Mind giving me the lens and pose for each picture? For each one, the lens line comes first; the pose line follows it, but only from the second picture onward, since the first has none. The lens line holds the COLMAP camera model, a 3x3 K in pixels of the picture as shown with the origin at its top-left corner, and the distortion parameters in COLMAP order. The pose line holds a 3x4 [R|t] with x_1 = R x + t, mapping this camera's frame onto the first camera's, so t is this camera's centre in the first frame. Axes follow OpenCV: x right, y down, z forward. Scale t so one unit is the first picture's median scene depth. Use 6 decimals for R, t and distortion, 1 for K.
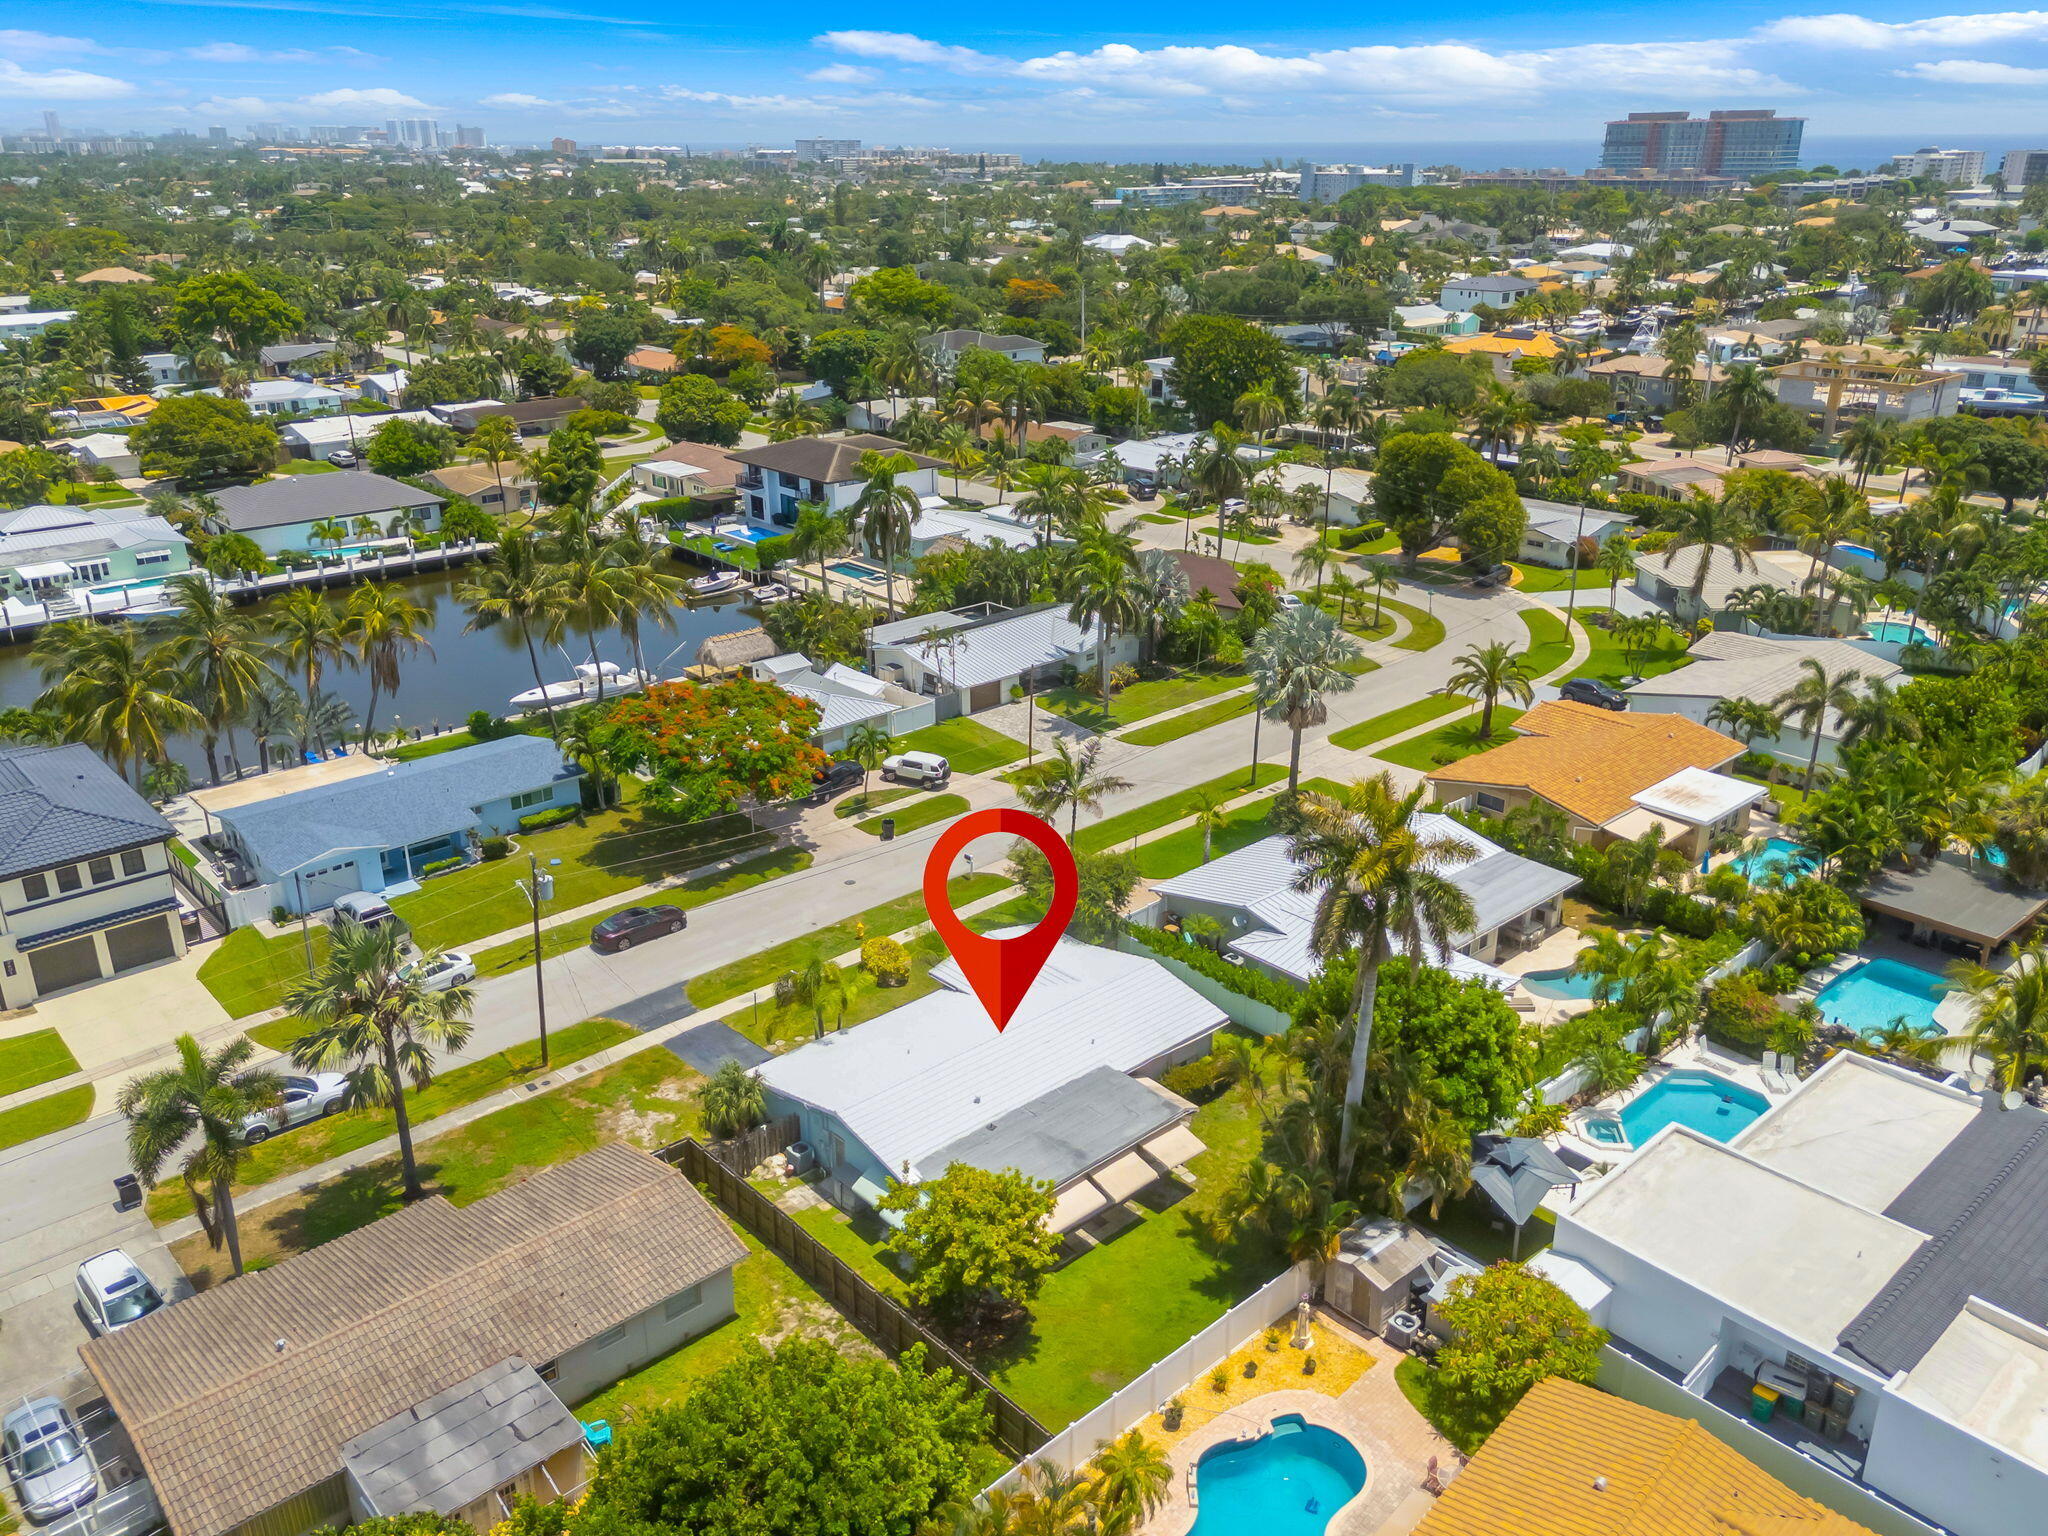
lens RADIAL K [[1550.2, 0, 1065.9], [0, 1550.2, 765.0], [0, 0, 1]] dist [0.127088, -0.119300]
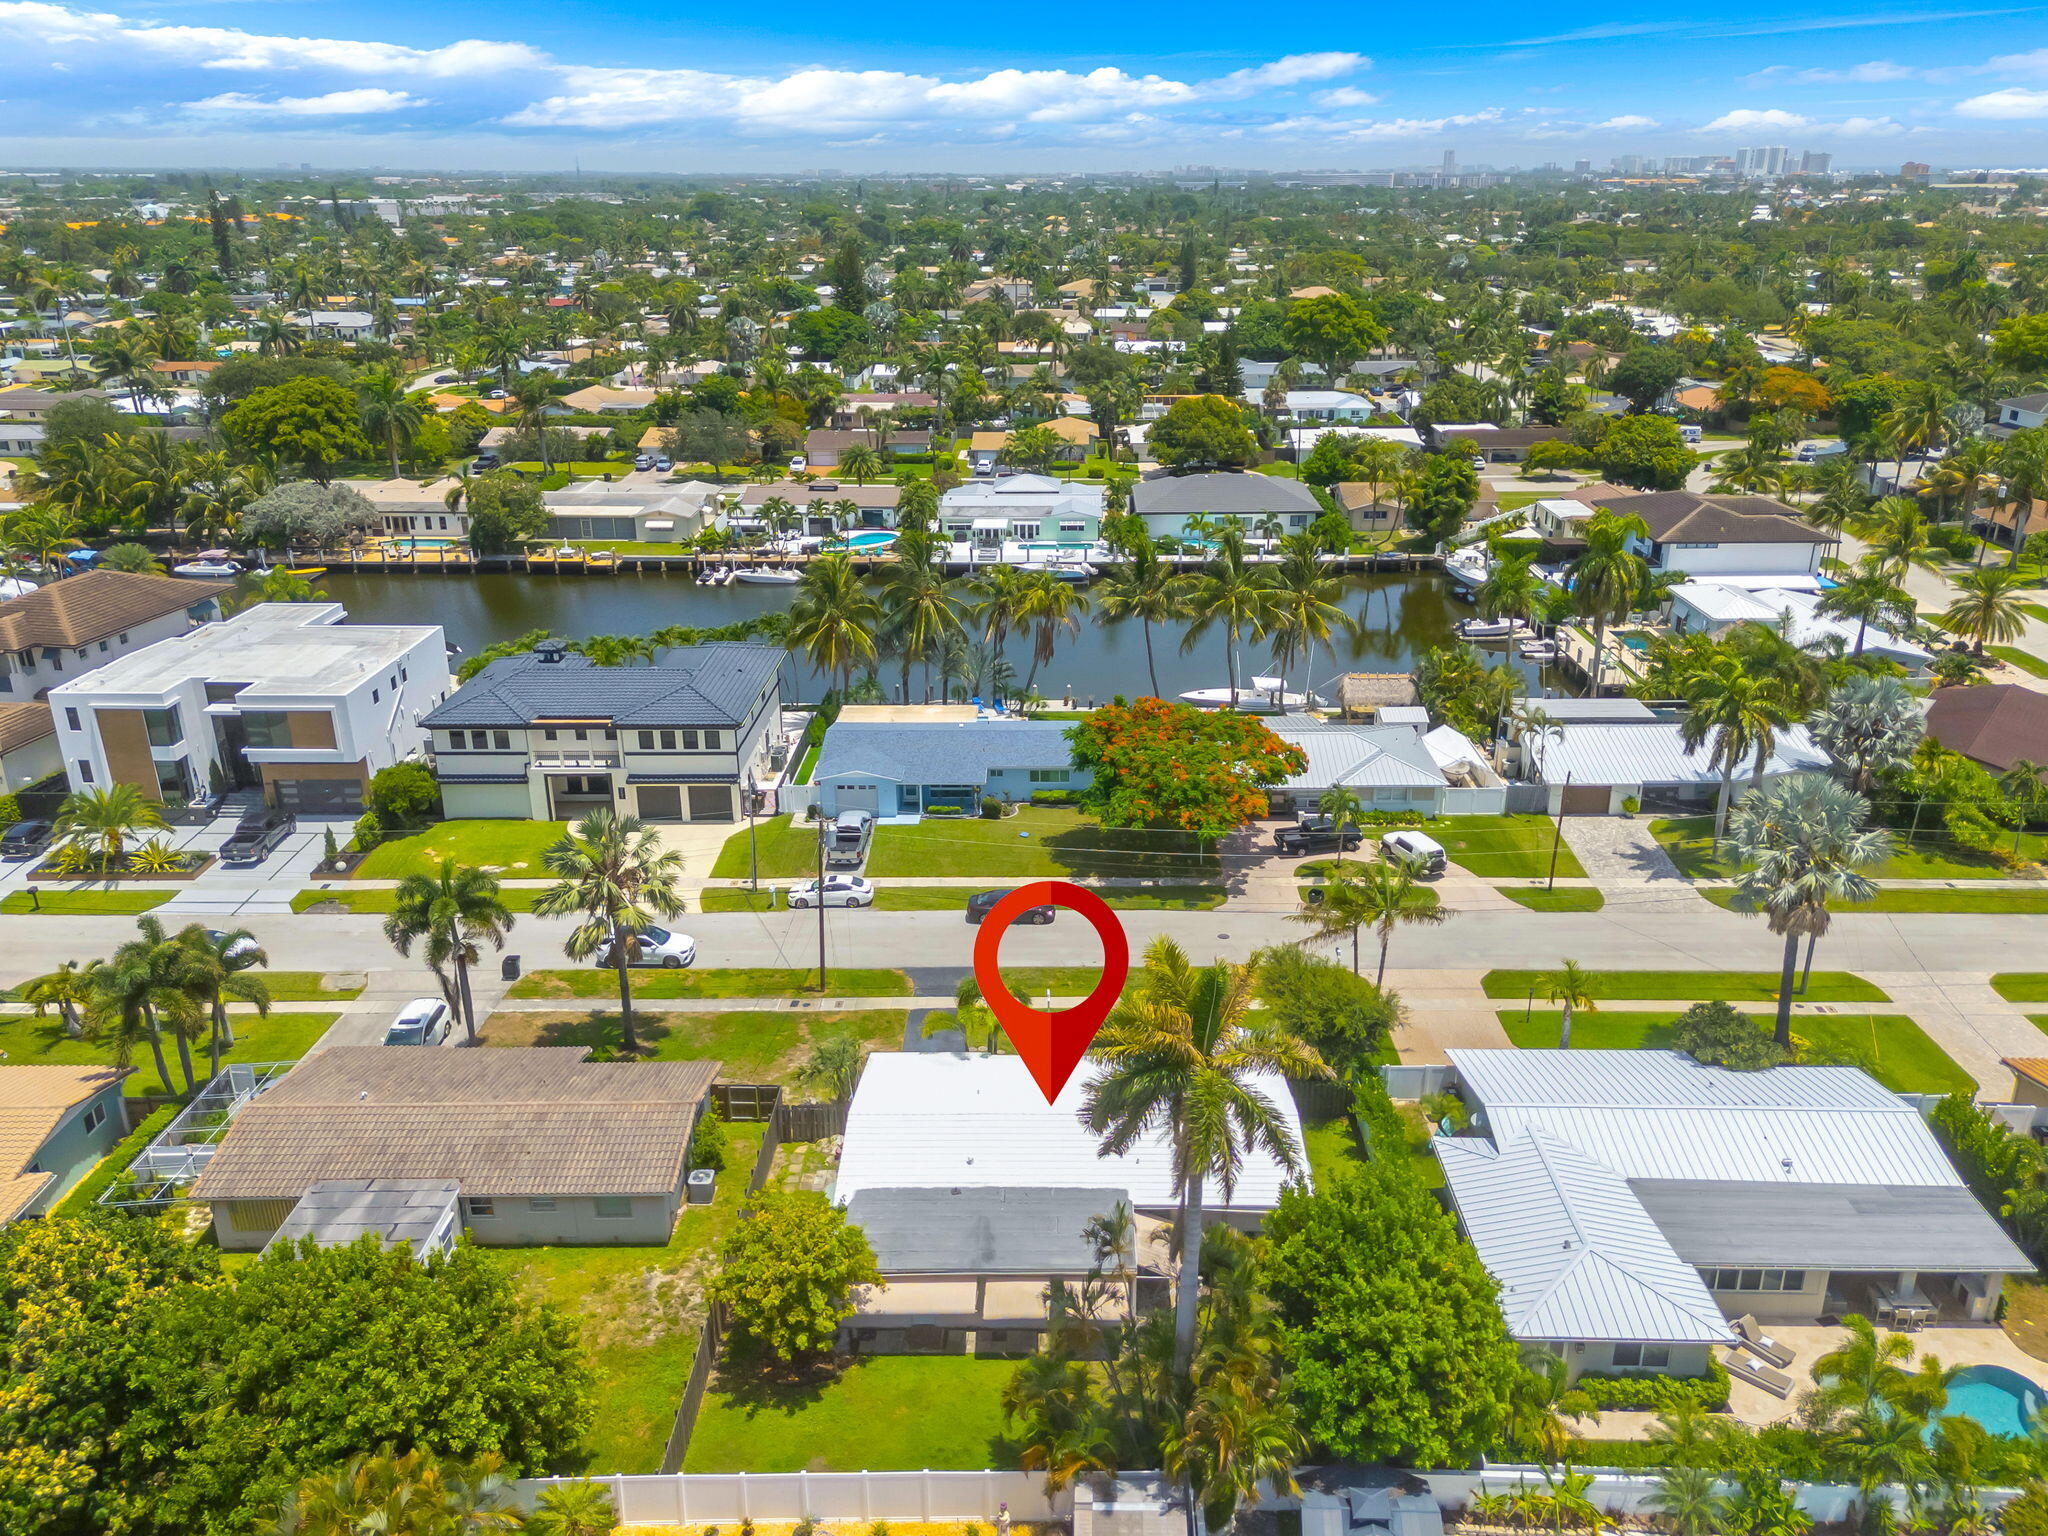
lens RADIAL K [[1550.2, 0, 1065.9], [0, 1550.2, 765.0], [0, 0, 1]] dist [0.127088, -0.119300]
pose [[0.731467, 0.240051, -0.638225, 0.356368], [-0.249628, 0.965278, 0.076966, -0.072079], [0.634541, 0.103021, 0.765993, 0.180070]]
